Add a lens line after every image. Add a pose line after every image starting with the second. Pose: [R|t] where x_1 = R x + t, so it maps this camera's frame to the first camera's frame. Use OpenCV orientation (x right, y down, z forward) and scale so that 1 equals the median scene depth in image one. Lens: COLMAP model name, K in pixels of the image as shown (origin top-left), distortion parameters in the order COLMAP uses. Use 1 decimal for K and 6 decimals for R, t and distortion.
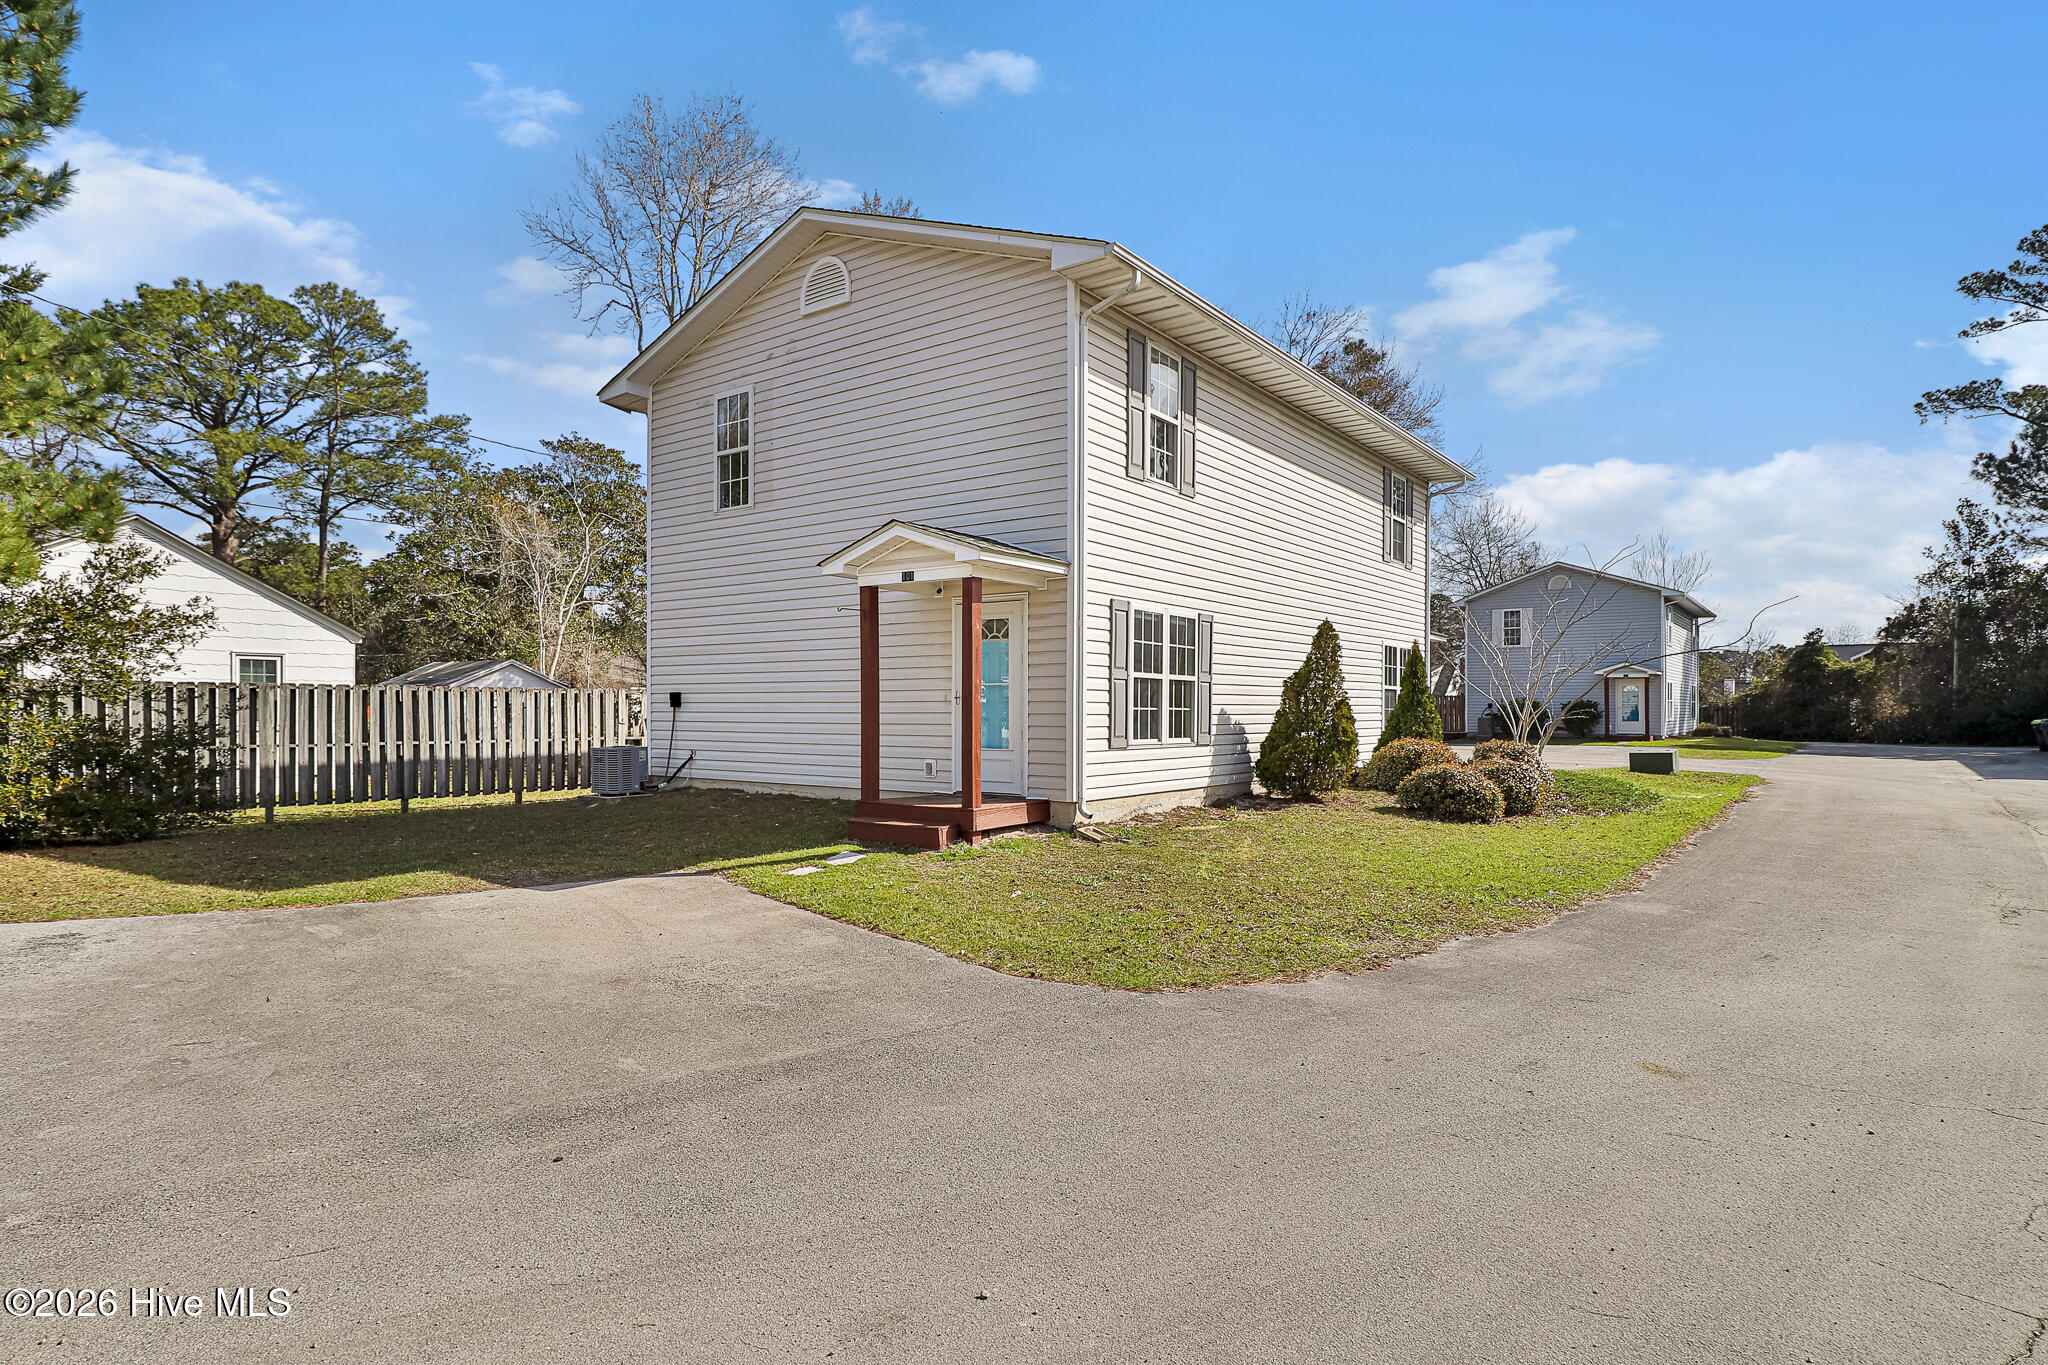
lens RADIAL K [[1078.2, 0, 1010.6], [0, 1078.2, 694.6], [0, 0, 1]] dist [-0.000604, -0.006147]
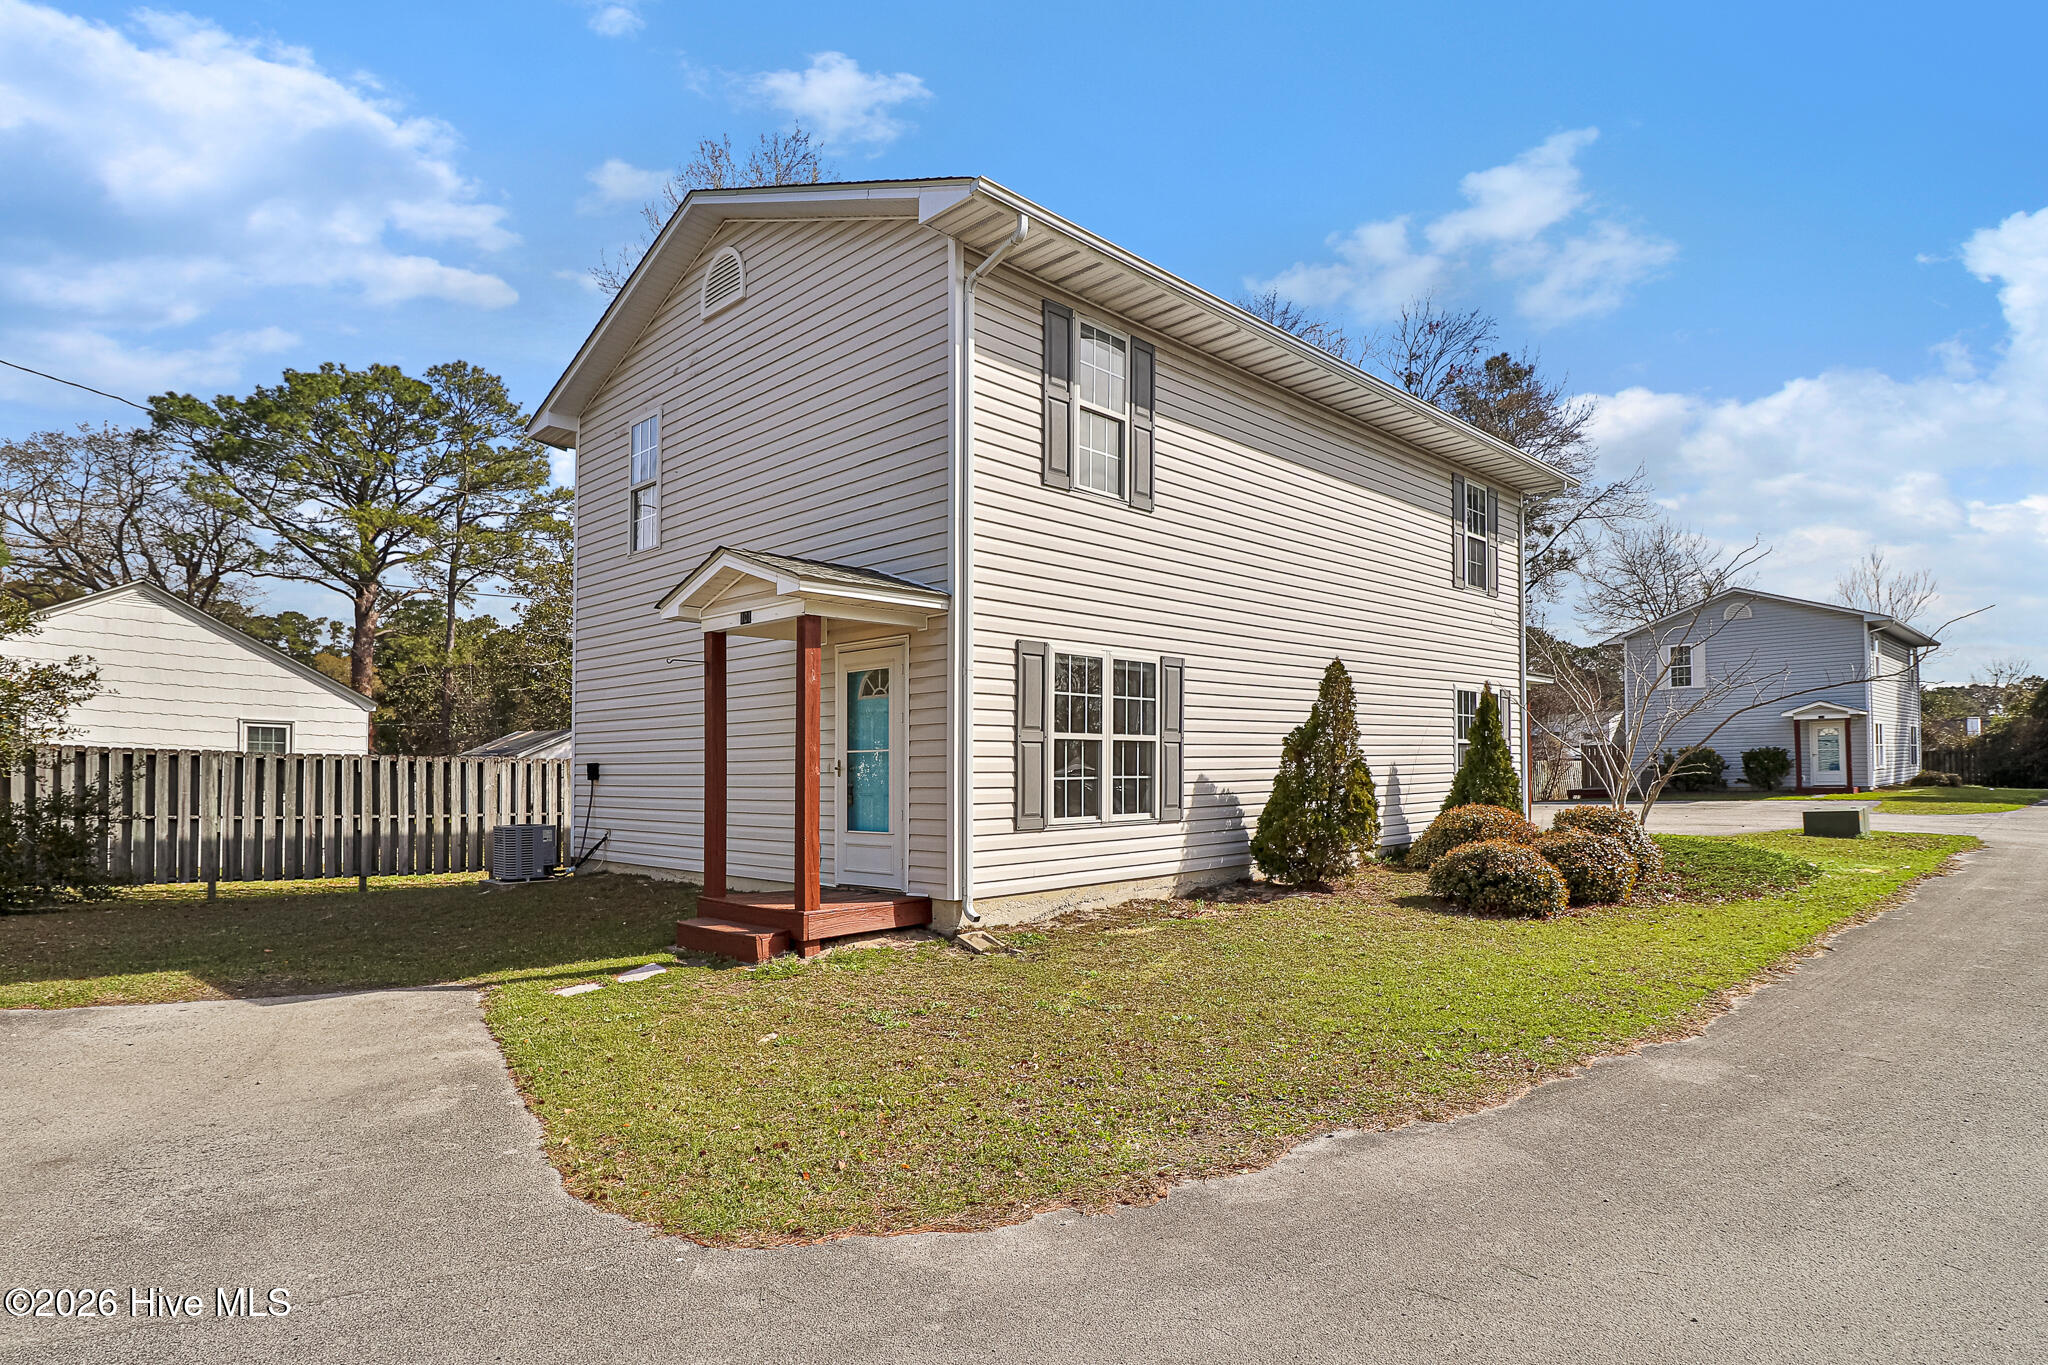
lens RADIAL K [[1078.2, 0, 1052.8], [0, 1078.2, 753.1], [0, 0, 1]] dist [-0.000604, -0.006147]
pose [[0.992548, -0.015949, -0.120807, 0.172673], [0.016410, 0.999861, 0.002826, -0.006110], [0.120745, -0.004788, 0.992672, 0.176897]]
